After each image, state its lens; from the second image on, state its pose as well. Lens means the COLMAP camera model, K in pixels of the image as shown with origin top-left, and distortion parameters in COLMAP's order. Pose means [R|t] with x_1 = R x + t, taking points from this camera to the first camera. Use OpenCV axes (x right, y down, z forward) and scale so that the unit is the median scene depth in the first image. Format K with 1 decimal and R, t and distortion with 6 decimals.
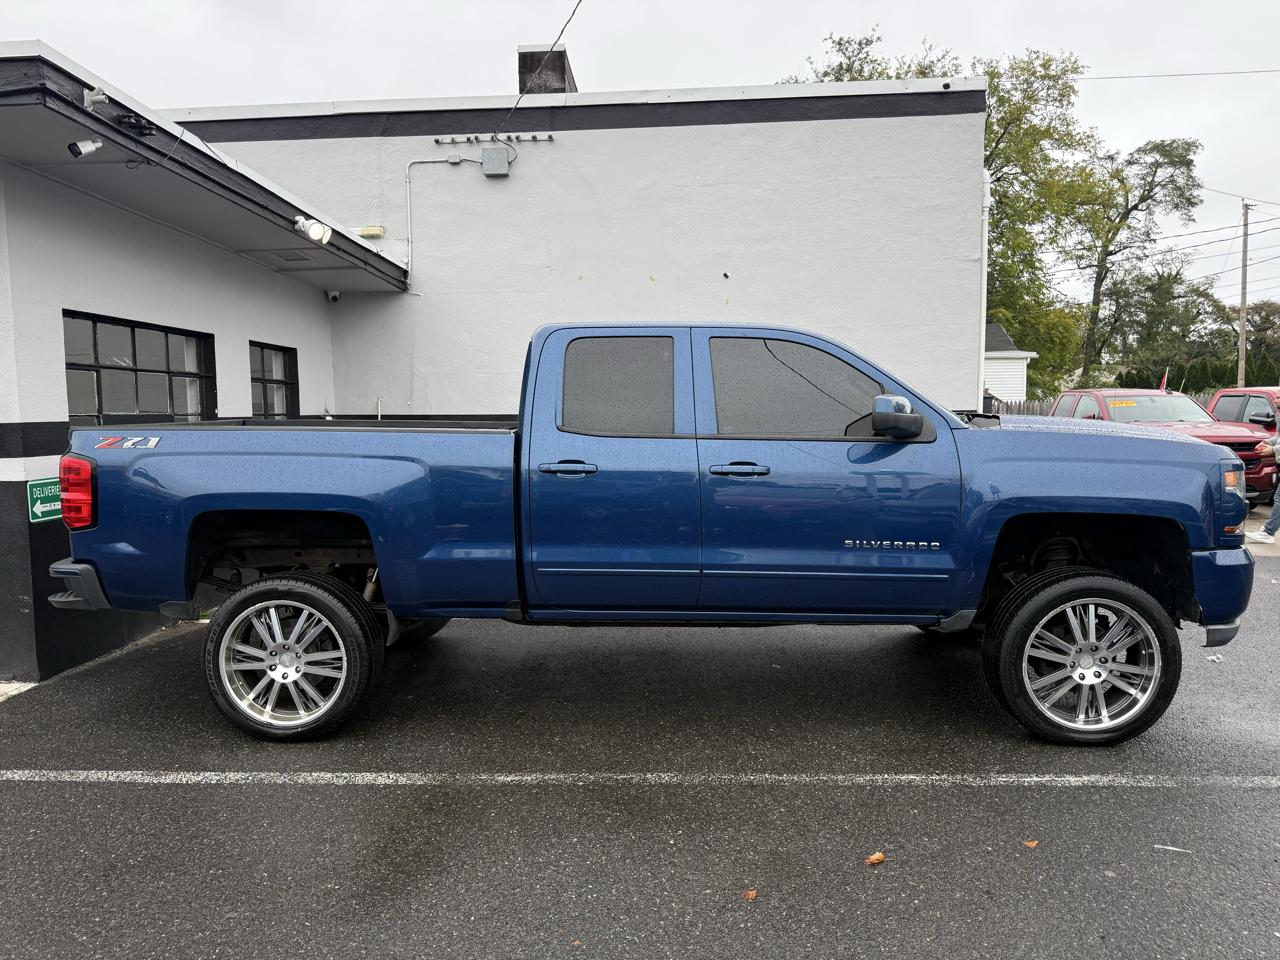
lens RADIAL K [[891.7, 0, 642.9], [0, 891.7, 487.5], [0, 0, 1]] dist [0.092694, -0.165764]
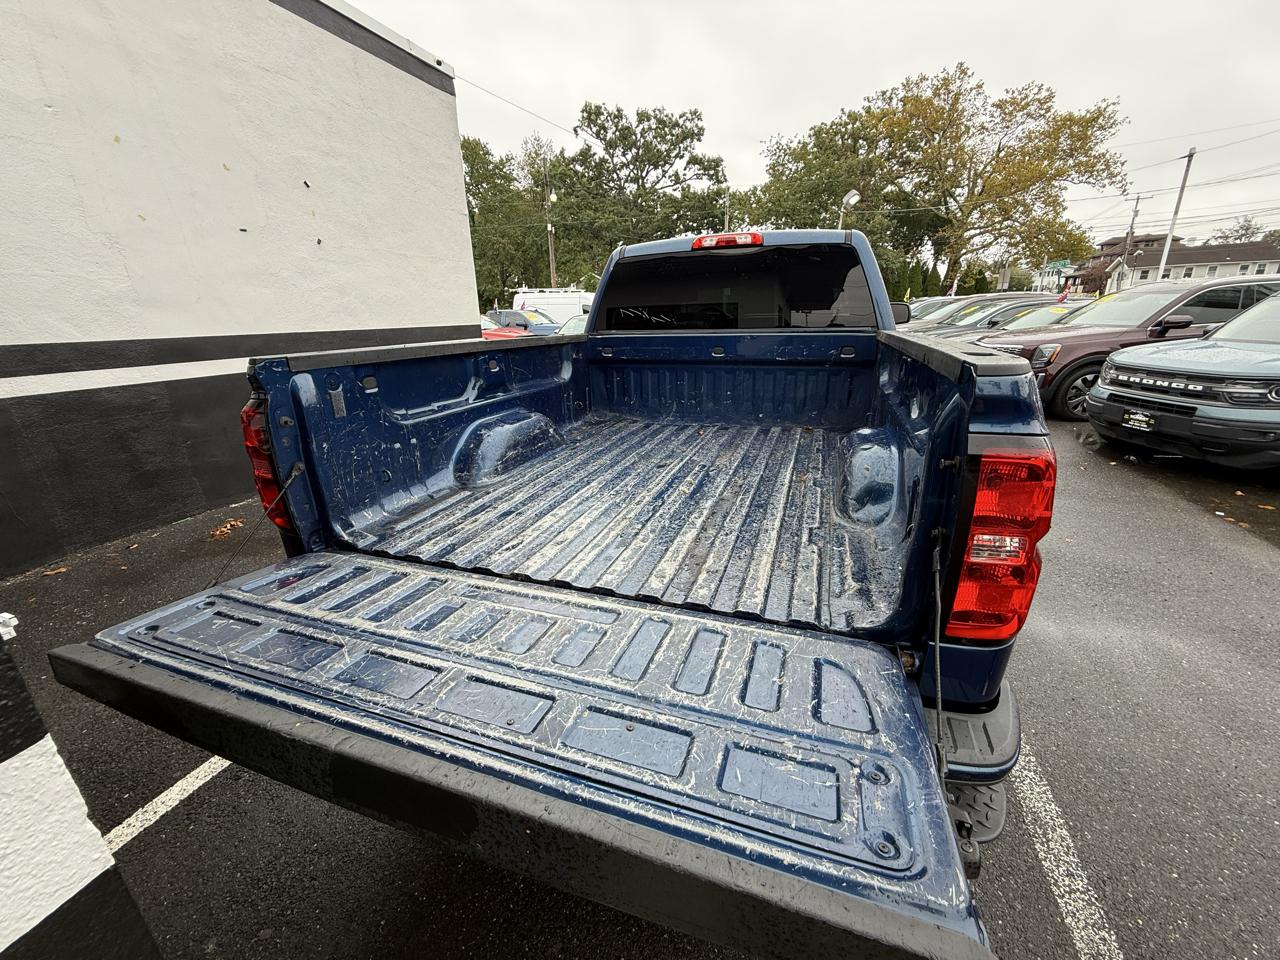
lens RADIAL K [[507.9, 0, 633.1], [0, 507.9, 479.2], [0, 0, 1]] dist [-0.000033, -0.000138]
pose [[0.312481, -0.293267, 0.903521, -0.803440], [0.108970, 0.955938, 0.272594, -0.086553], [-0.943653, 0.013276, 0.330669, 1.001985]]
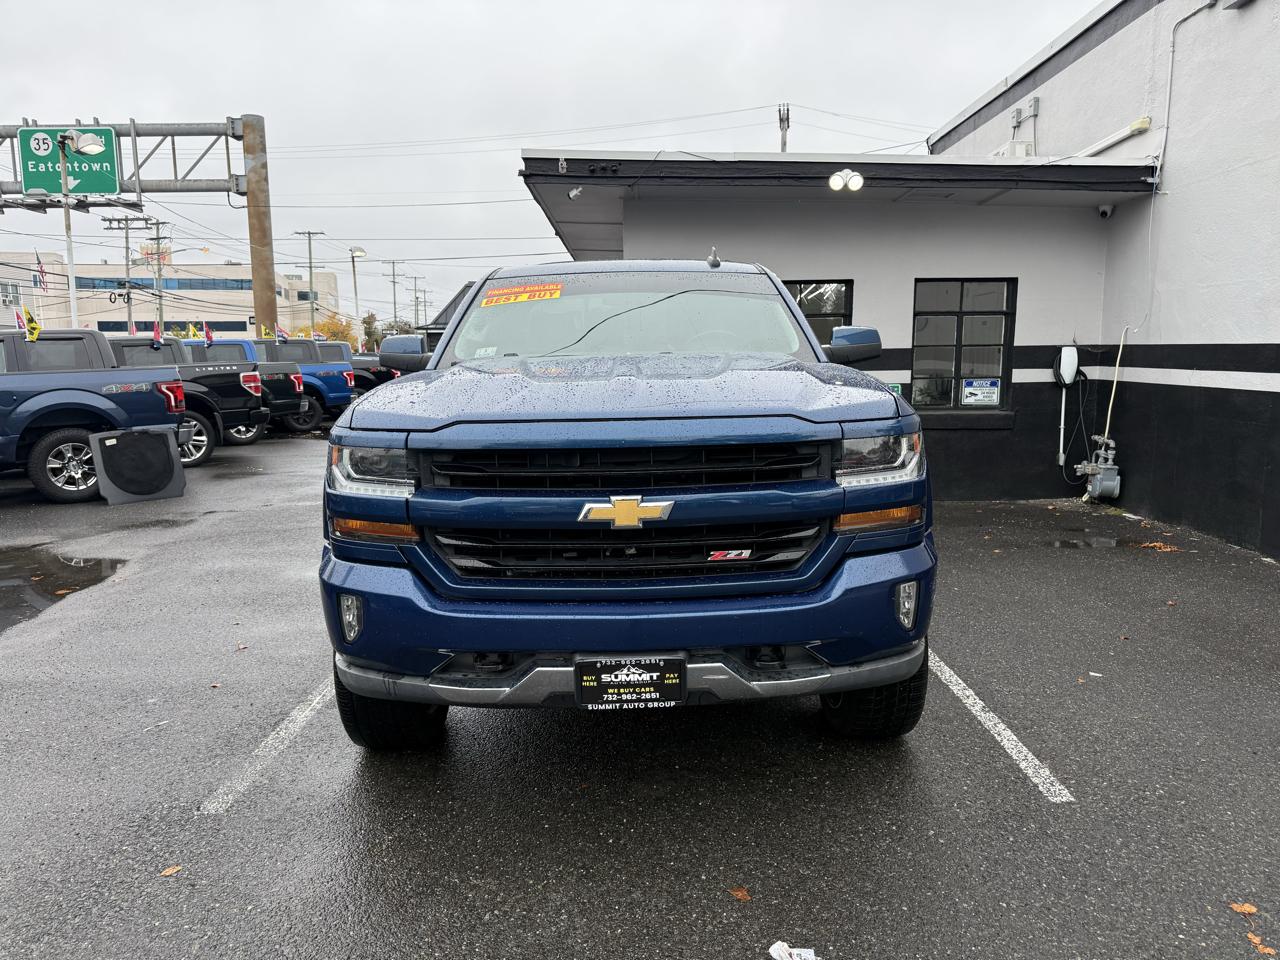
lens RADIAL K [[908.5, 0, 634.7], [0, 908.5, 483.6], [0, 0, 1]] dist [0.006738, -0.007275]
pose [[0.040846, 0.154327, -0.987175, 1.201993], [-0.073012, 0.985819, 0.151094, -0.098090], [0.996494, 0.065904, 0.051535, 1.054525]]
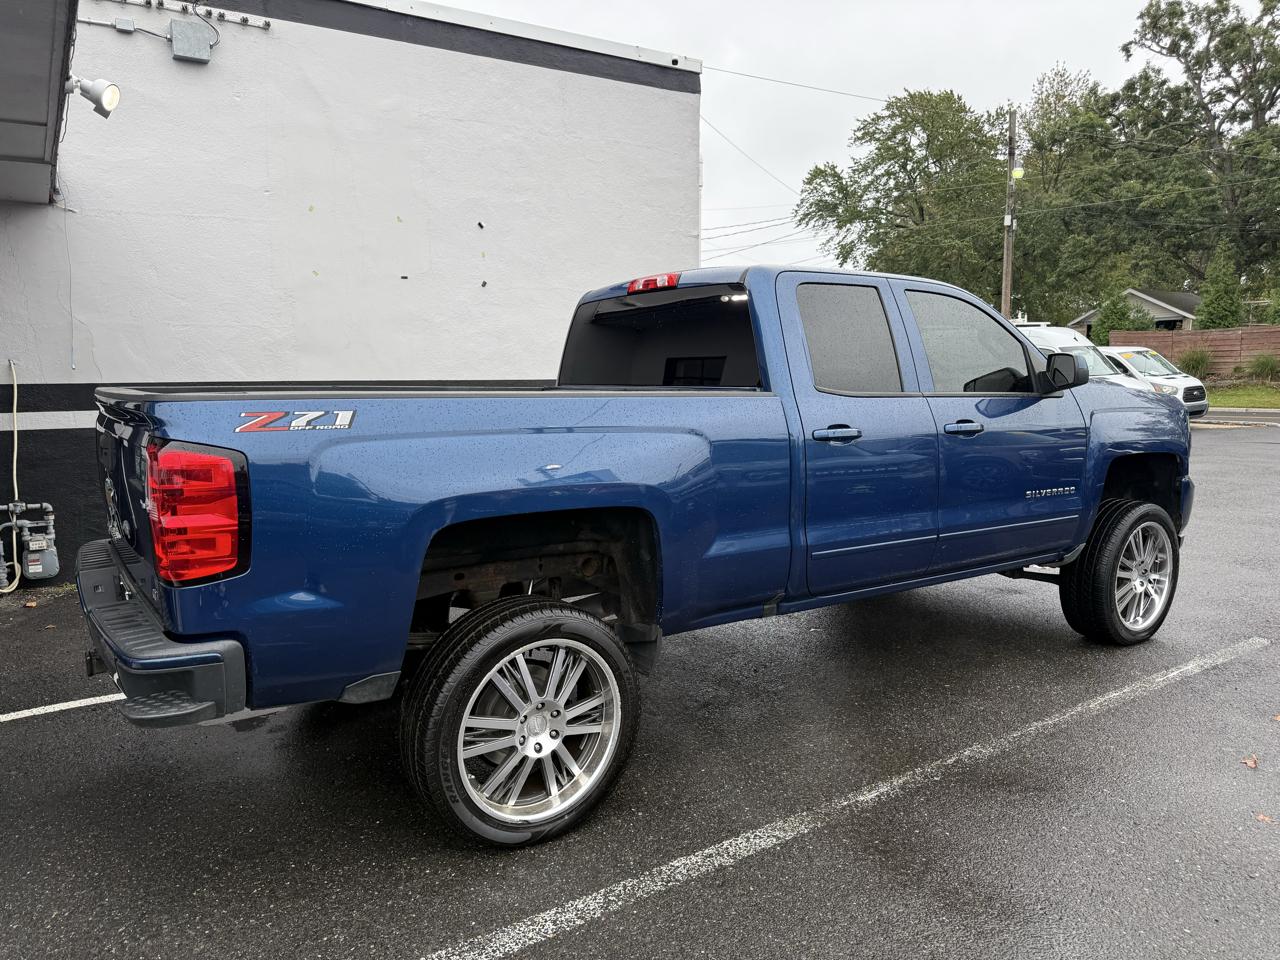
lens RADIAL K [[903.4, 0, 640.0], [0, 903.4, 480.0], [0, 0, 1]] dist [0.033935, -0.039336]
pose [[0.804726, -0.069995, 0.589505, -0.682622], [0.057116, 0.997547, 0.040476, -0.020442], [-0.590892, 0.001098, 0.806750, 0.361173]]
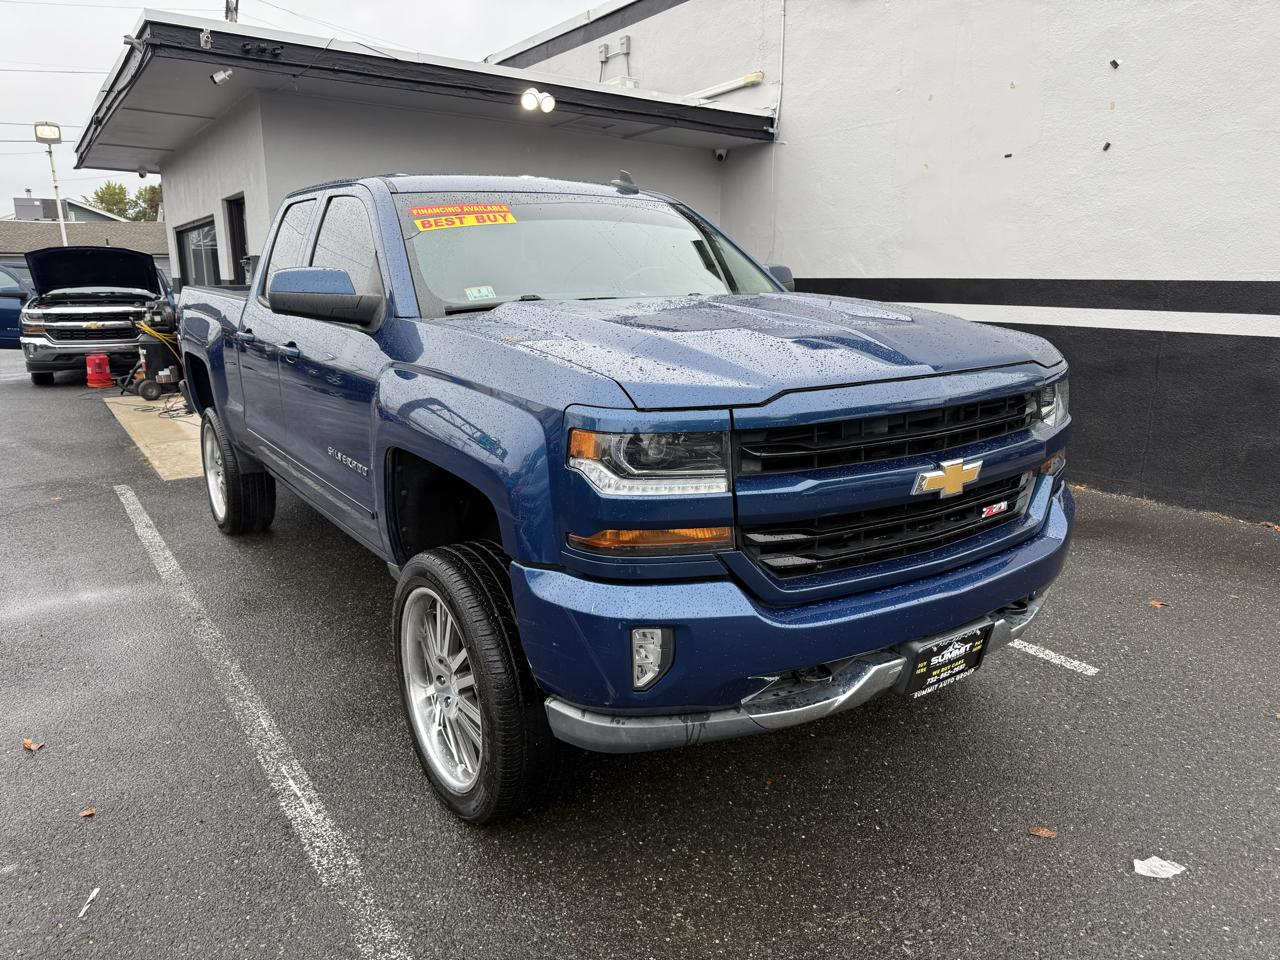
lens RADIAL K [[908.5, 0, 634.7], [0, 908.5, 483.6], [0, 0, 1]] dist [0.006738, -0.007275]
pose [[0.596769, 0.190917, -0.779370, 0.944555], [-0.070425, 0.979996, 0.186138, -0.075001], [0.799317, -0.056194, 0.598277, 0.634930]]
